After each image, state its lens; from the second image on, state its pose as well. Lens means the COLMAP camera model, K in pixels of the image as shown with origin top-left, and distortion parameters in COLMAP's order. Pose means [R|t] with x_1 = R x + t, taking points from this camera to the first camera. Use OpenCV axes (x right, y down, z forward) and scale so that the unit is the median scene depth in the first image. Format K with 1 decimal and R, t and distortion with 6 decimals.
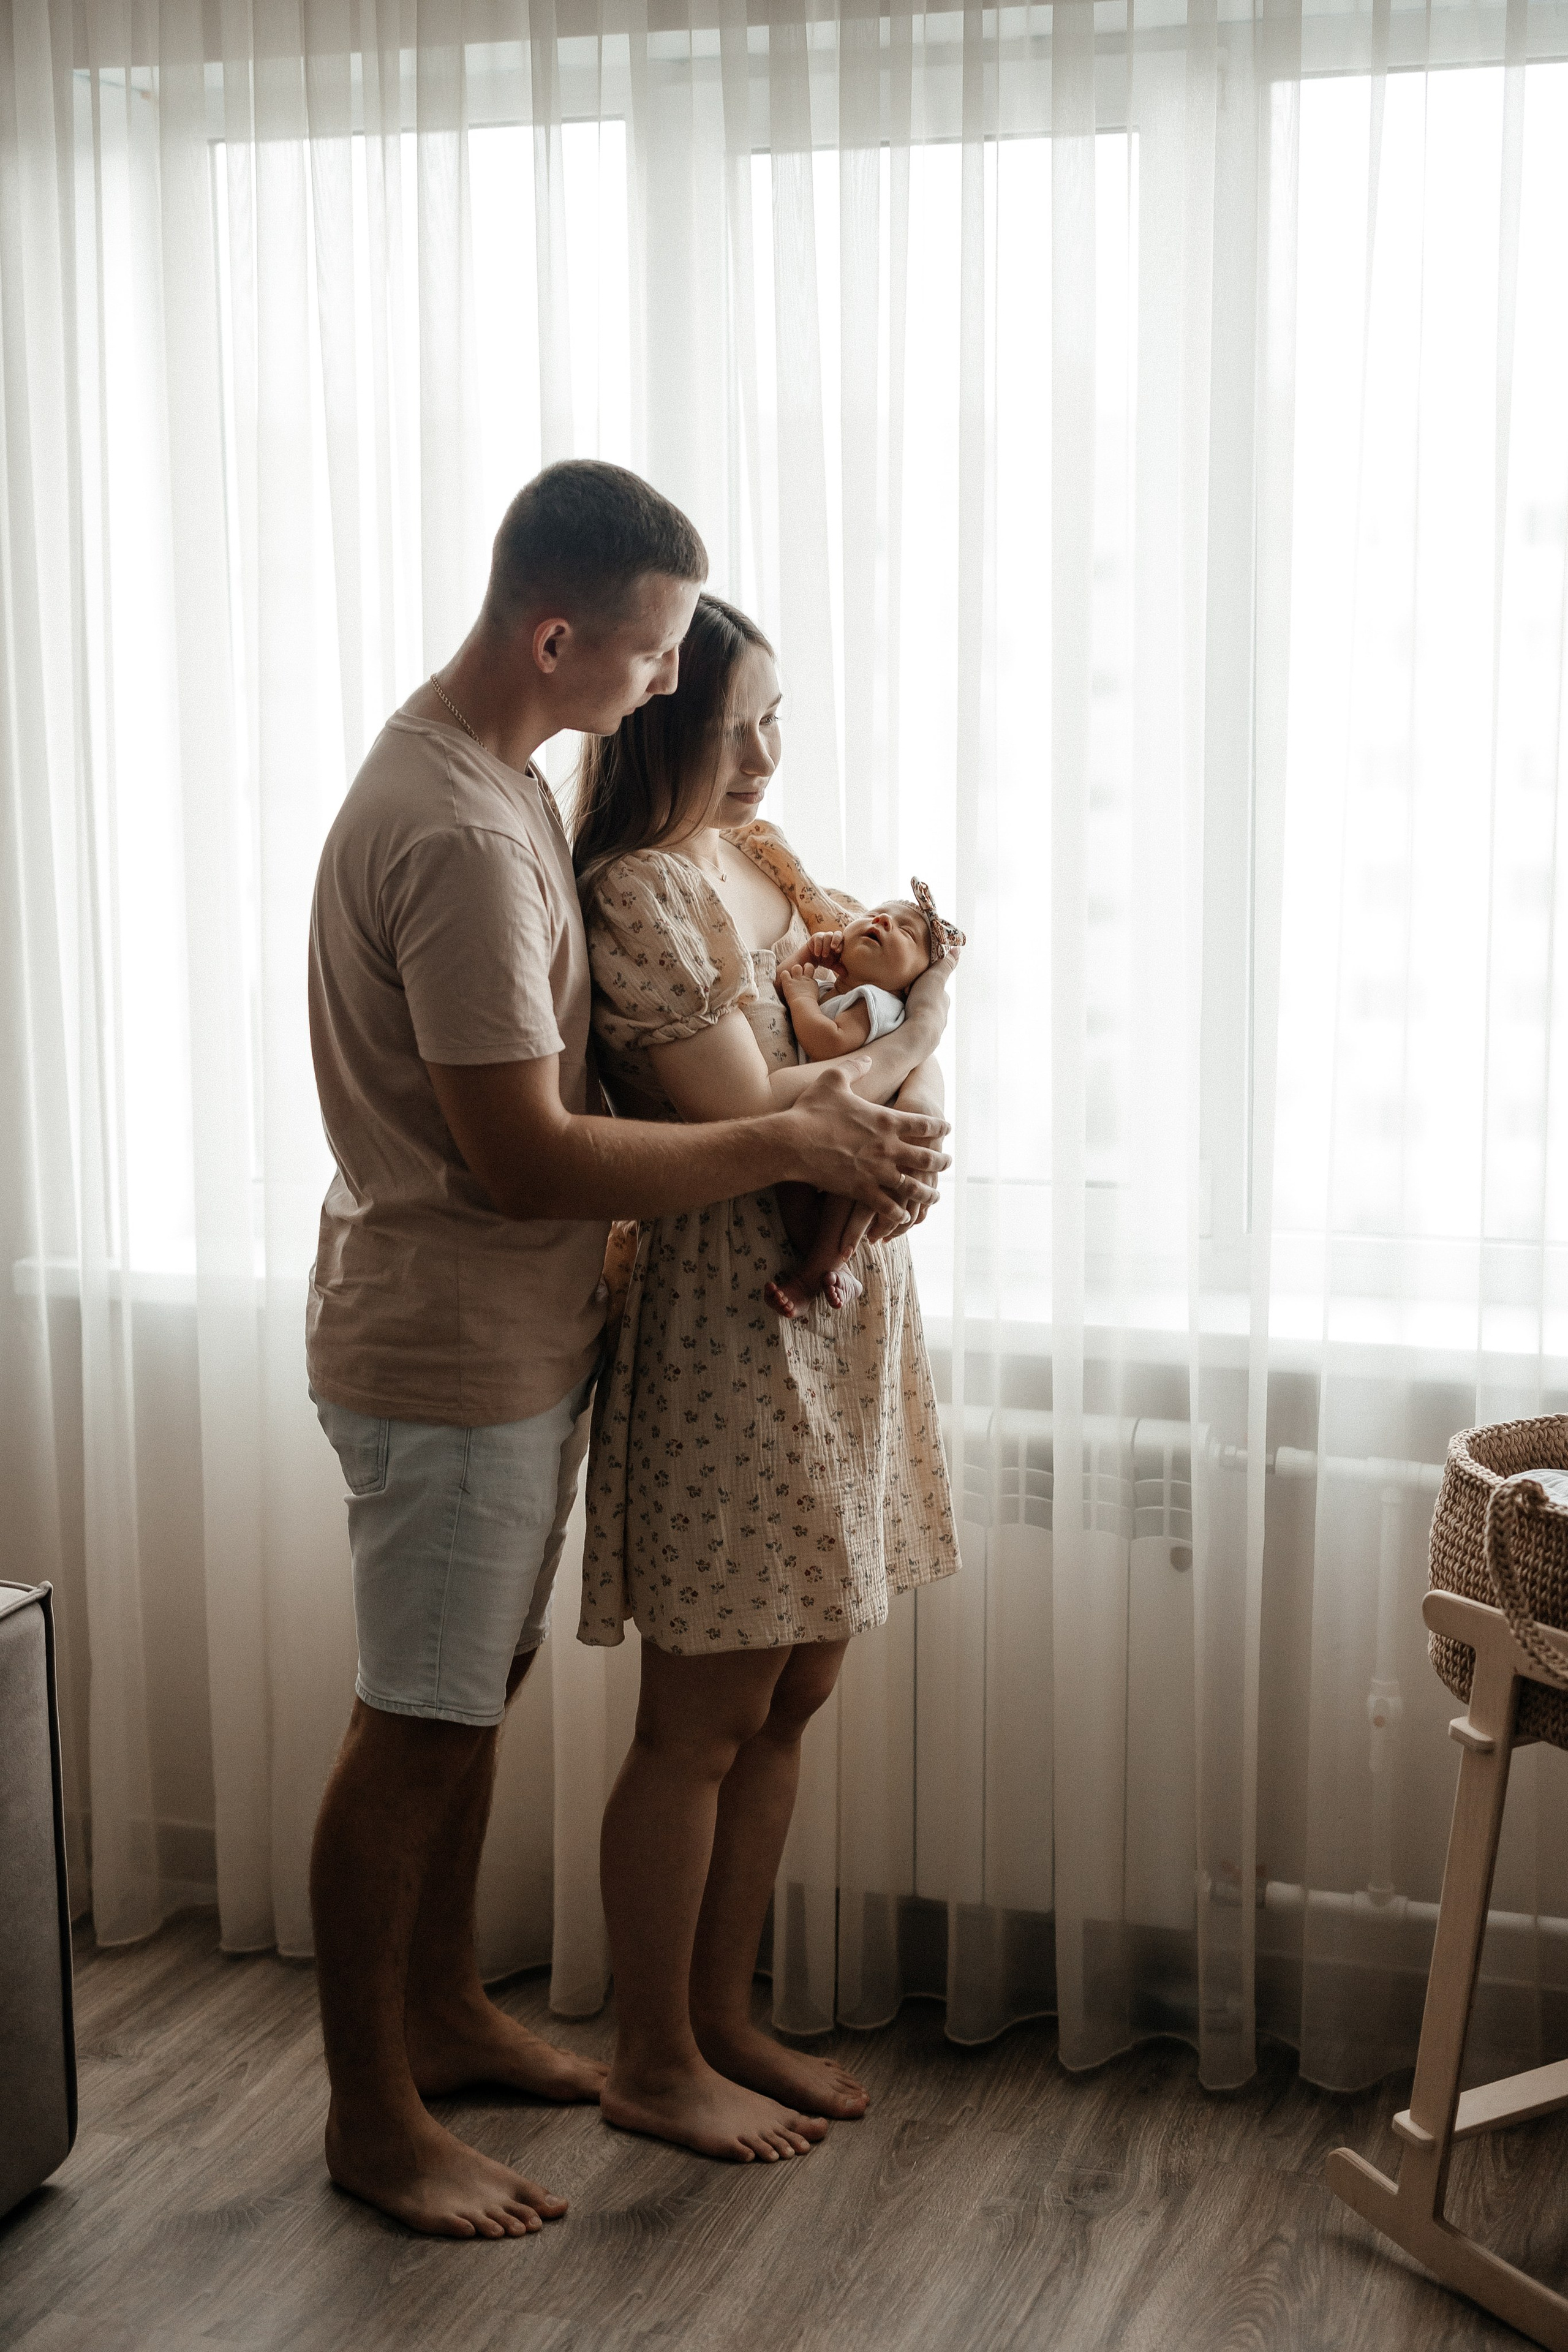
lens RADIAL K [[3300.2, 0, 784.0], [0, 3300.2, 1179.1], [0, 0, 1]] dist [0.004256, 0.000000]
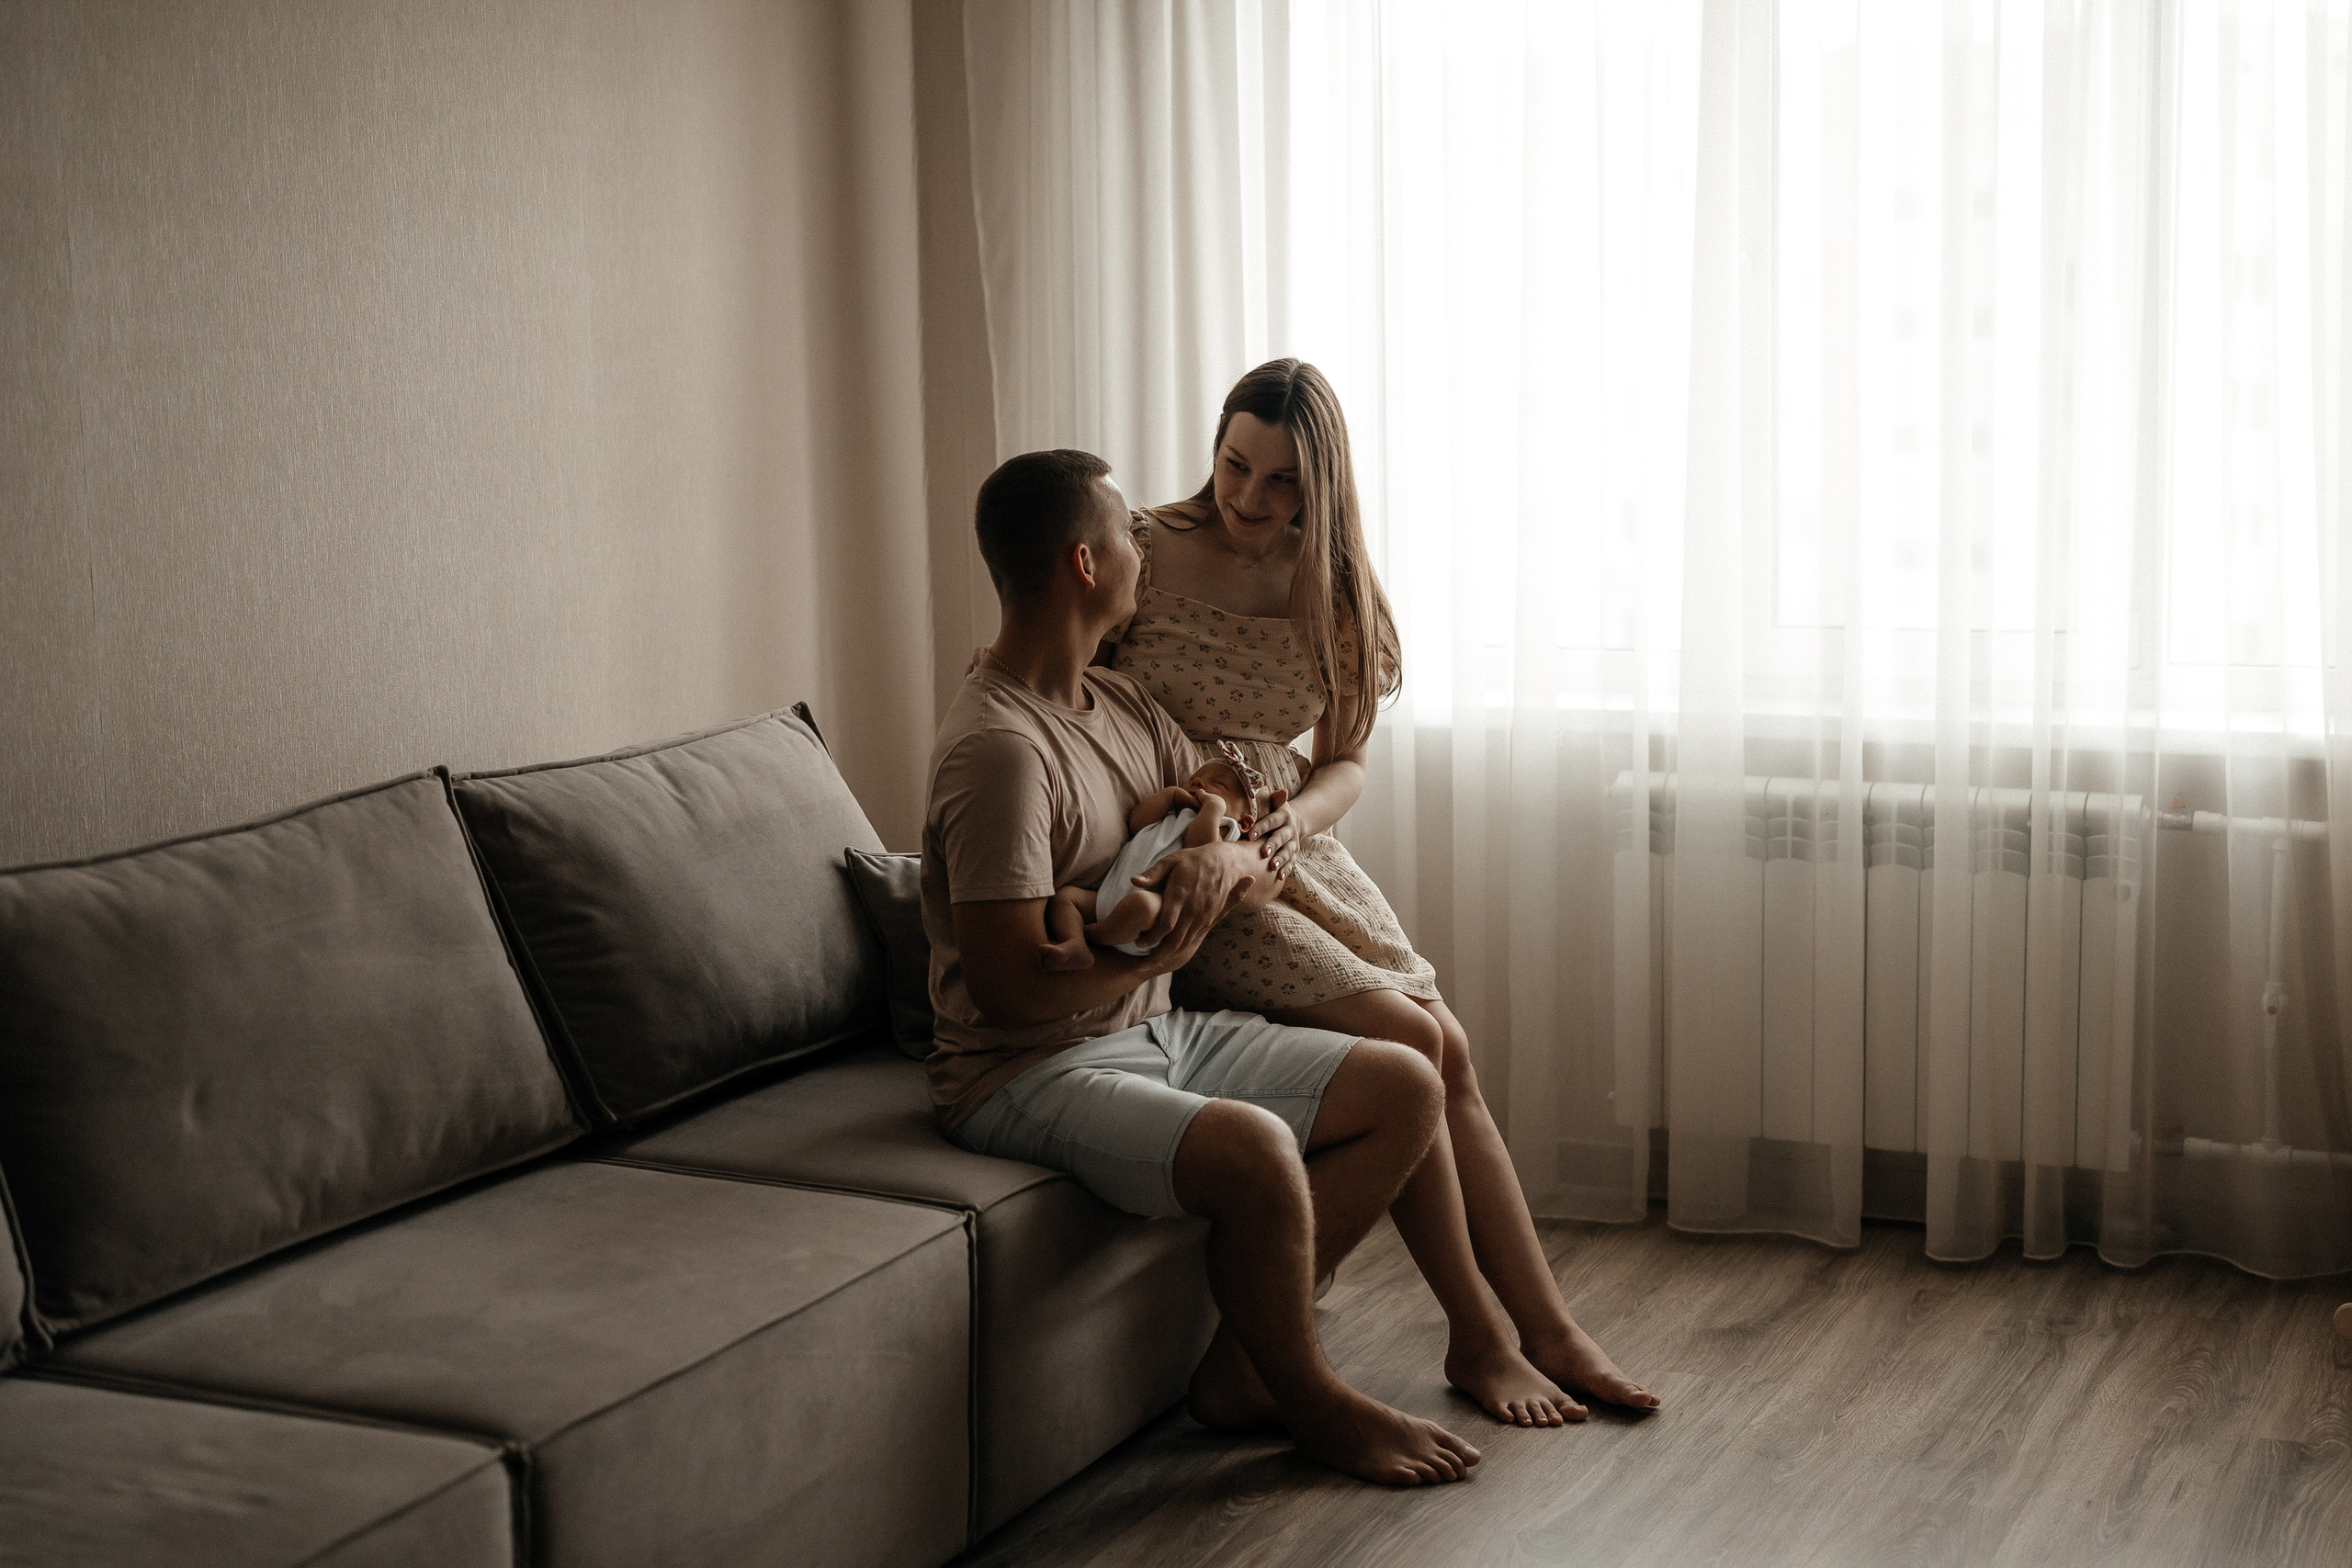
lens RADIAL K [[3299.9, 0, 1174.9], [0, 3299.9, 780.0], [0, 0, 1]] dist [0.004256, 0.000000]
pose [[0.992545, 0.006004, -0.121729, -0.112423], [-0.008550, 0.999755, -0.020402, 0.106440], [0.121577, 0.021291, 0.992354, -0.447067]]
